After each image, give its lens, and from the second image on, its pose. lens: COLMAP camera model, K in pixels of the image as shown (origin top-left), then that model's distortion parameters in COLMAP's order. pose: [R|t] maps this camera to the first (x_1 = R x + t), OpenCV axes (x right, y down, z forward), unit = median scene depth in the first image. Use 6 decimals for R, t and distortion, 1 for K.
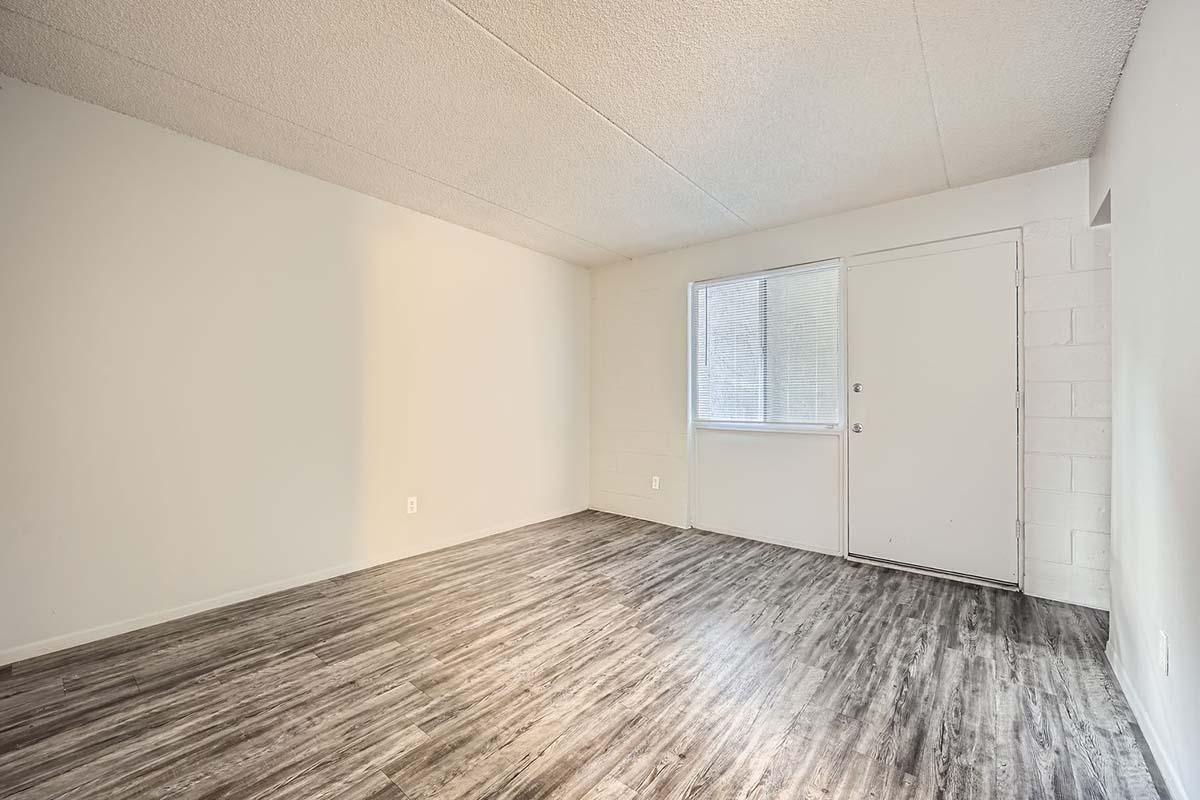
lens RADIAL K [[473.1, 0, 599.3], [0, 473.1, 399.5], [0, 0, 1]] dist [0.001543, 0.000026]
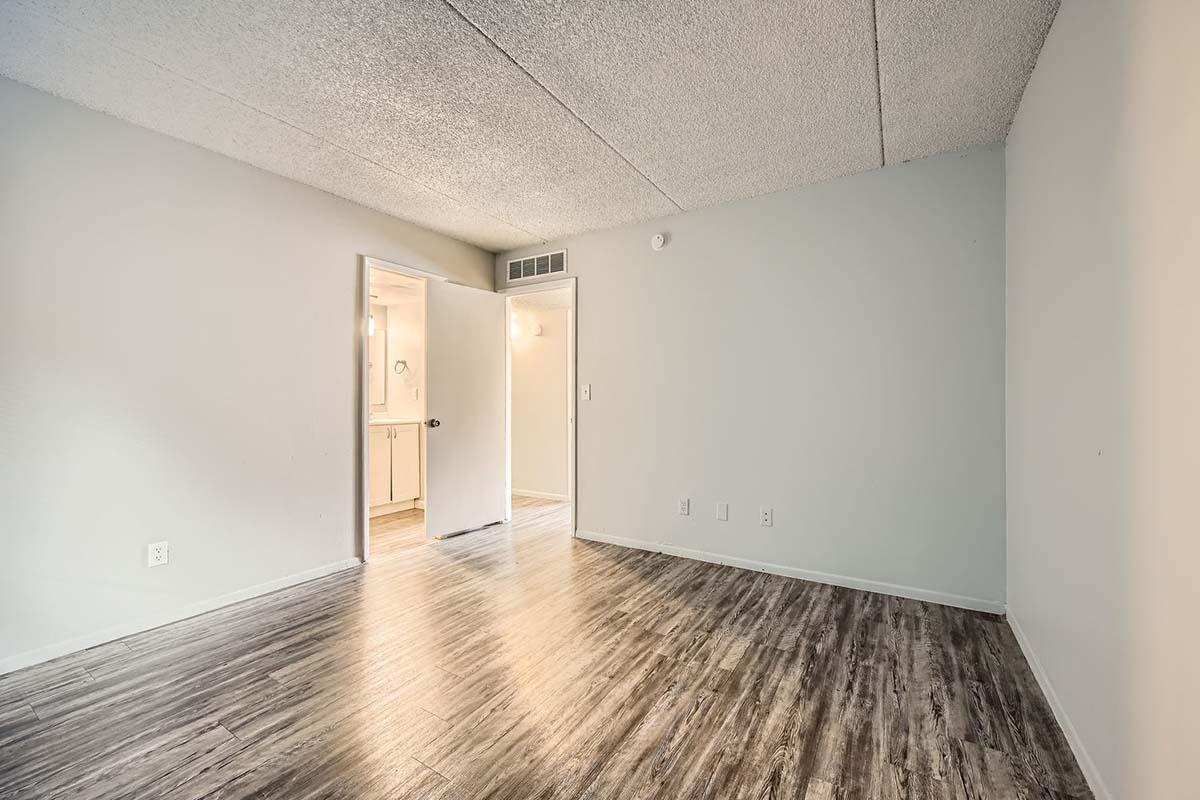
lens RADIAL K [[473.1, 0, 600.2], [0, 473.1, 398.9], [0, 0, 1]] dist [0.001543, 0.000026]
pose [[-0.991488, -0.002774, -0.130166, -0.078385], [-0.002144, 0.999985, -0.004979, 0.002871], [0.130178, -0.004658, -0.991480, 2.123129]]
